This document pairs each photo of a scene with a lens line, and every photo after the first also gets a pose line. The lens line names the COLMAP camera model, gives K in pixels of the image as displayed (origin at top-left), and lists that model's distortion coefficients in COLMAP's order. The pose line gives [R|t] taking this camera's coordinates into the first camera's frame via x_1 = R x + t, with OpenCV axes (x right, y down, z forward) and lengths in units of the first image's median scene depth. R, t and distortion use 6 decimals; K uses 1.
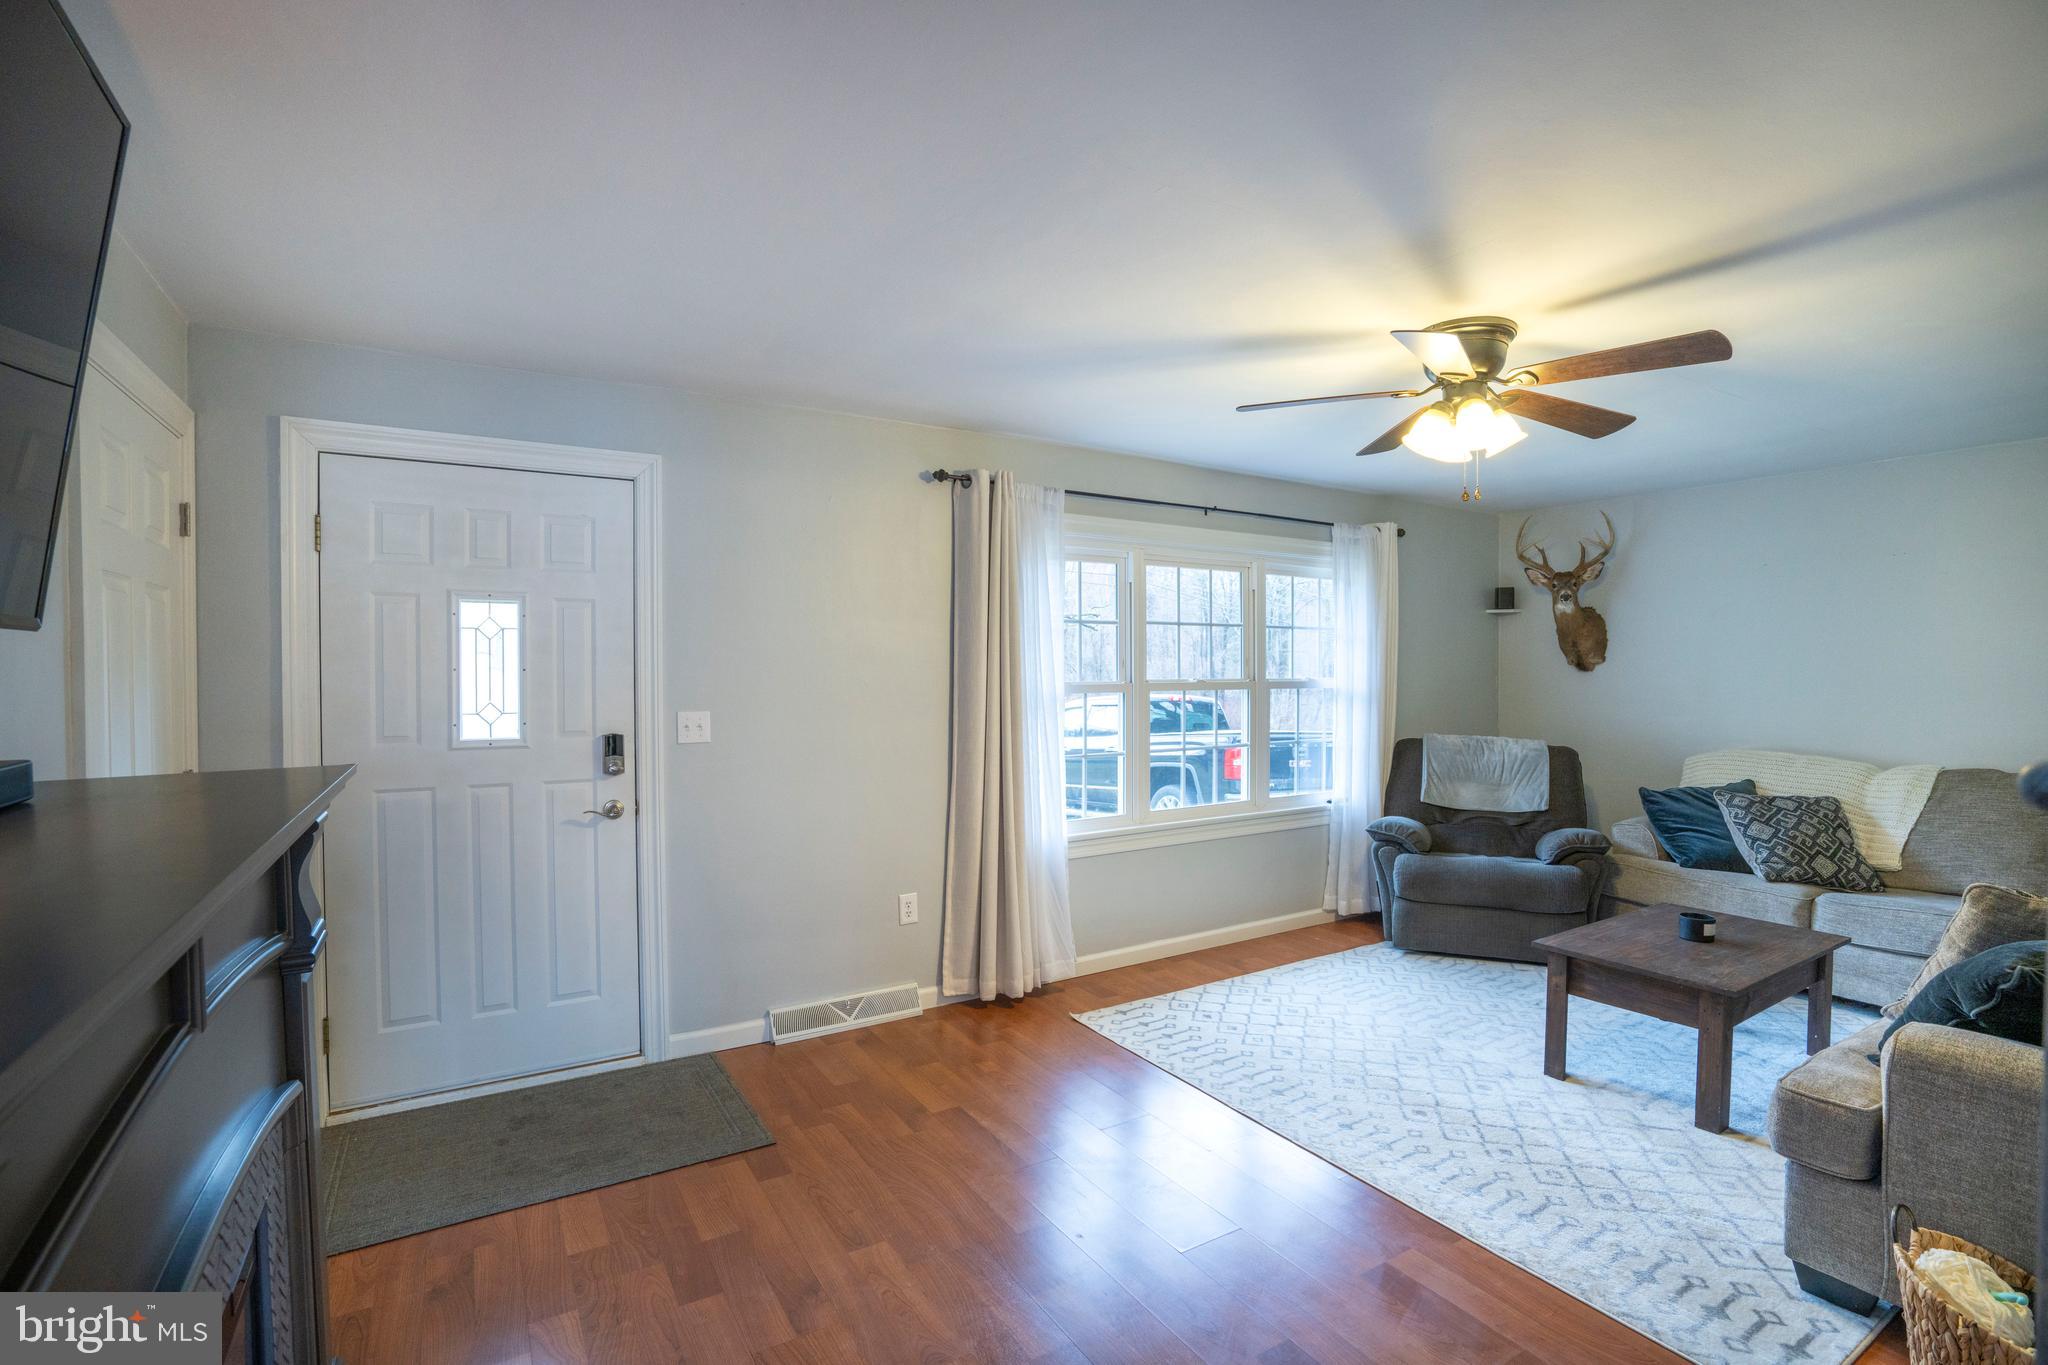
lens RADIAL K [[949.2, 0, 1020.0], [0, 949.2, 687.3], [0, 0, 1]] dist [-0.063057, 0.025015]
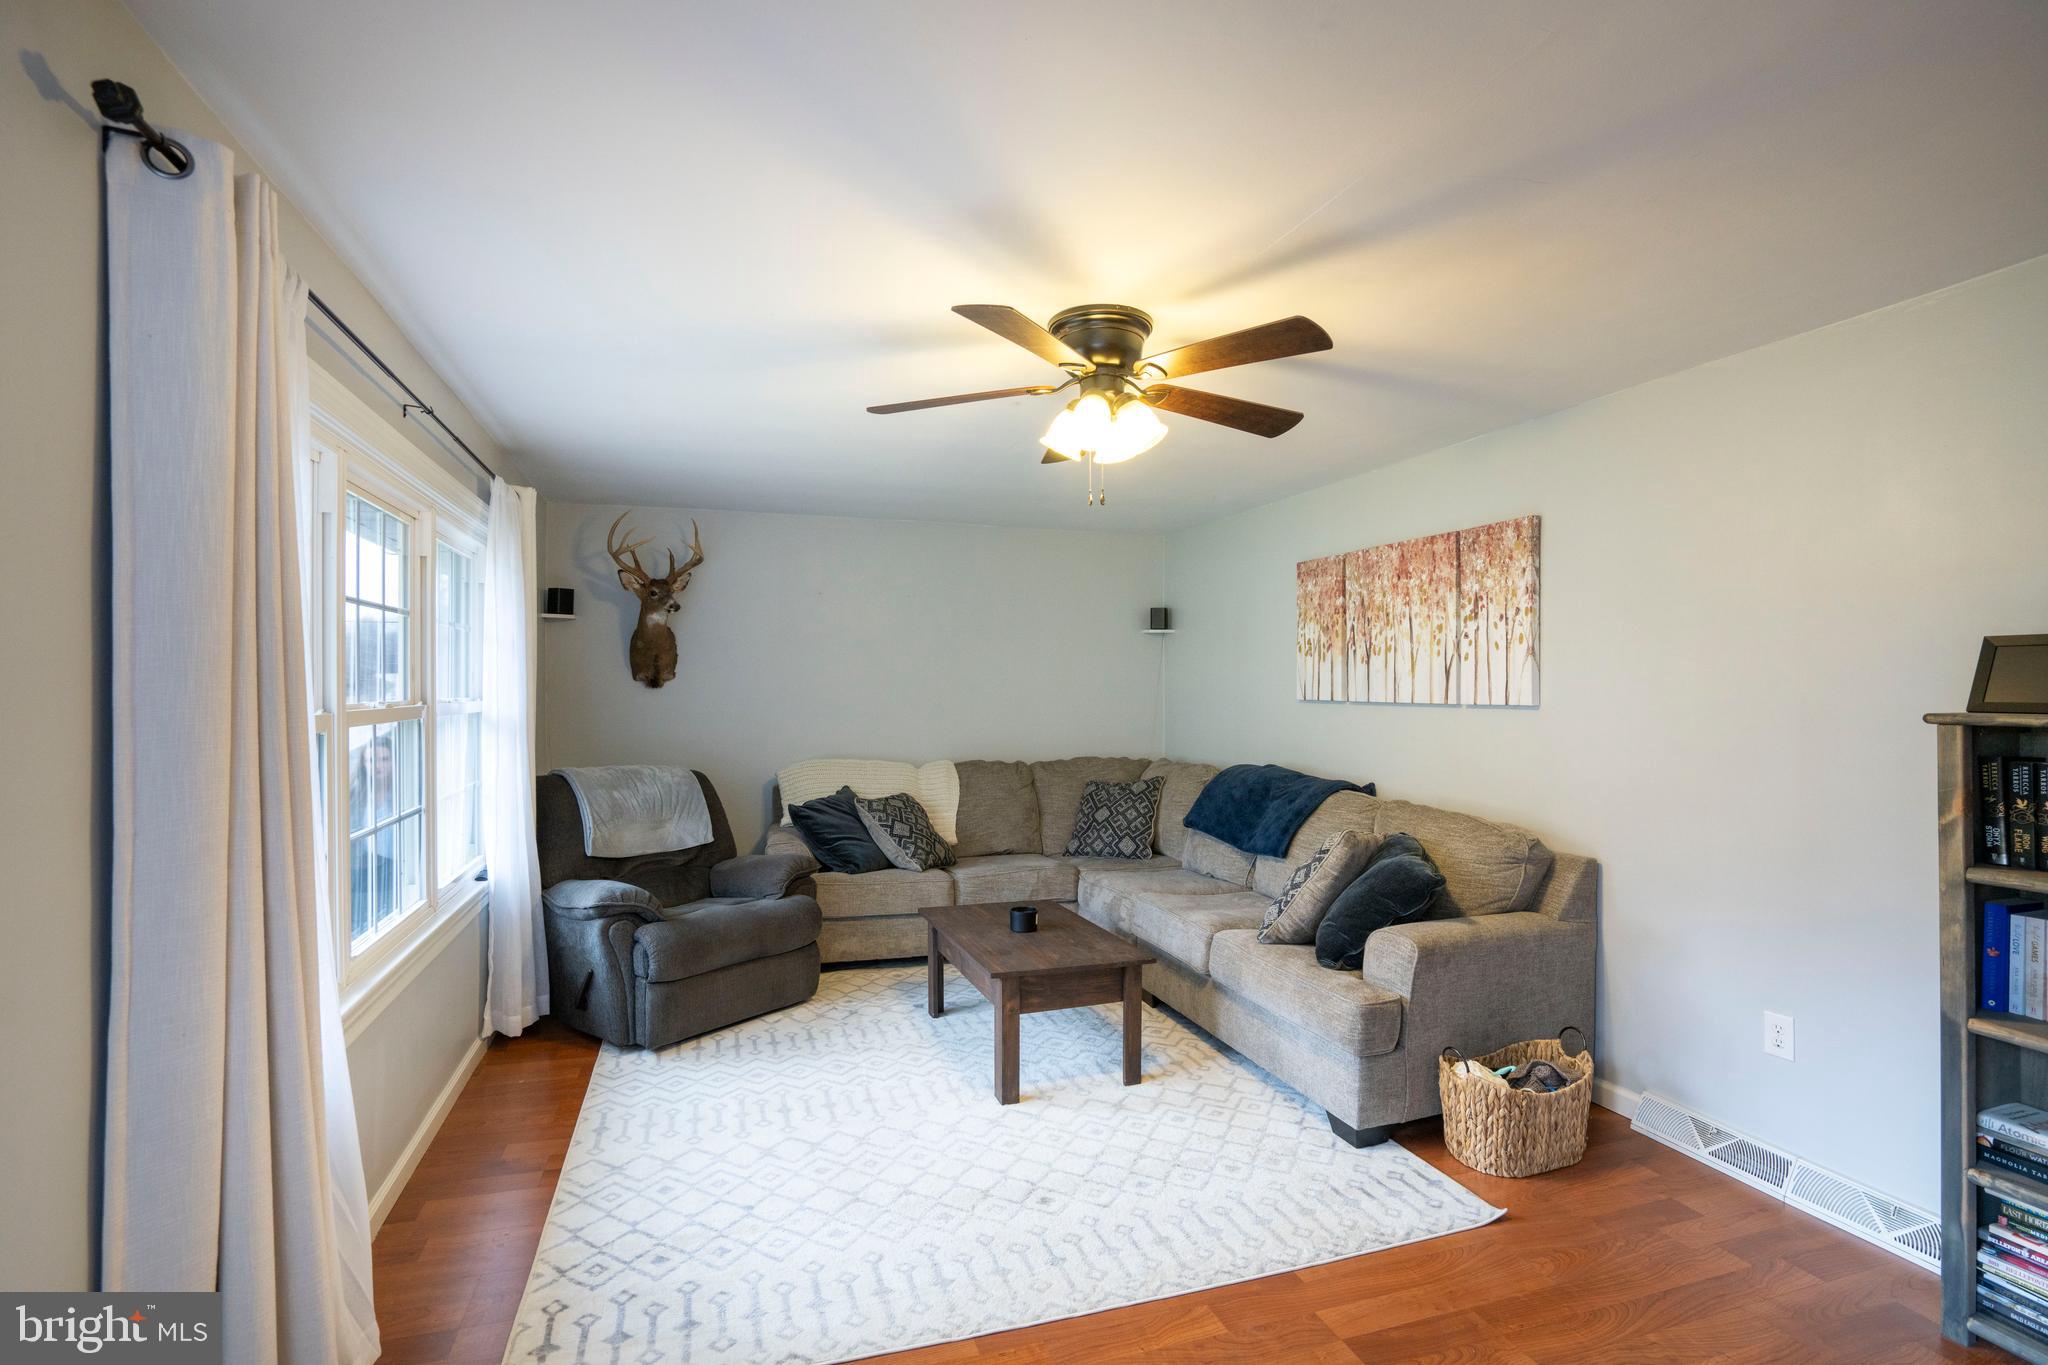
lens RADIAL K [[949.2, 0, 1020.0], [0, 949.2, 687.3], [0, 0, 1]] dist [-0.063057, 0.025015]
pose [[0.230710, 0.002362, 0.973020, -0.303252], [0.012719, 0.999904, -0.005443, -0.010967], [-0.972939, 0.013632, 0.230658, 0.589835]]
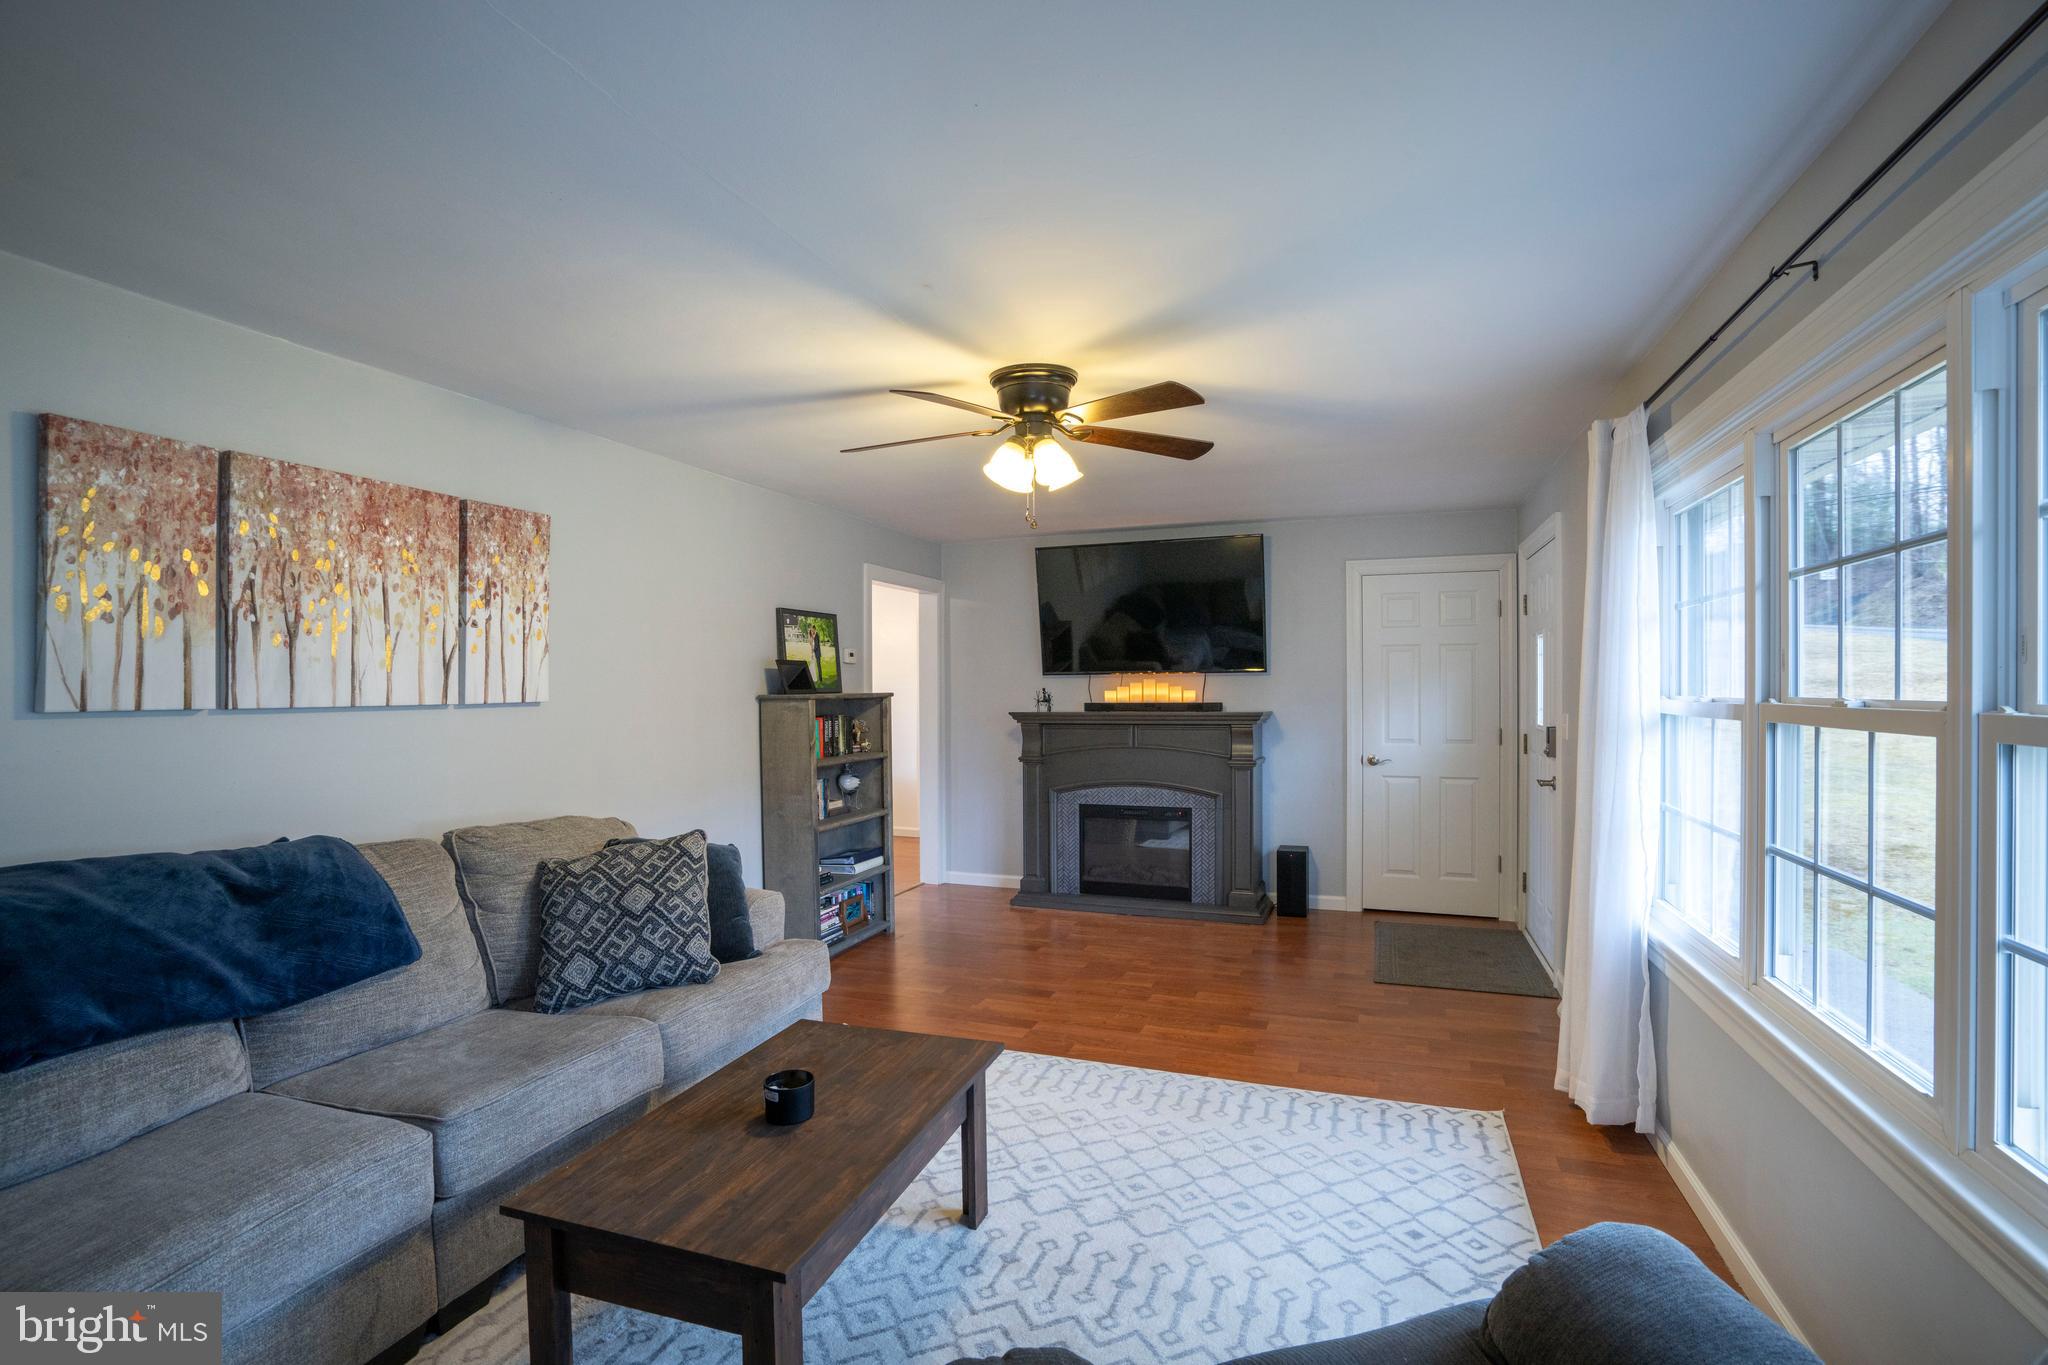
lens RADIAL K [[949.2, 0, 1020.0], [0, 949.2, 687.3], [0, 0, 1]] dist [-0.063057, 0.025015]
pose [[-0.789429, 0.008271, -0.613786, 0.794505], [-0.001360, 0.999883, 0.015224, -0.020051], [0.613840, 0.012853, -0.789326, 1.270648]]
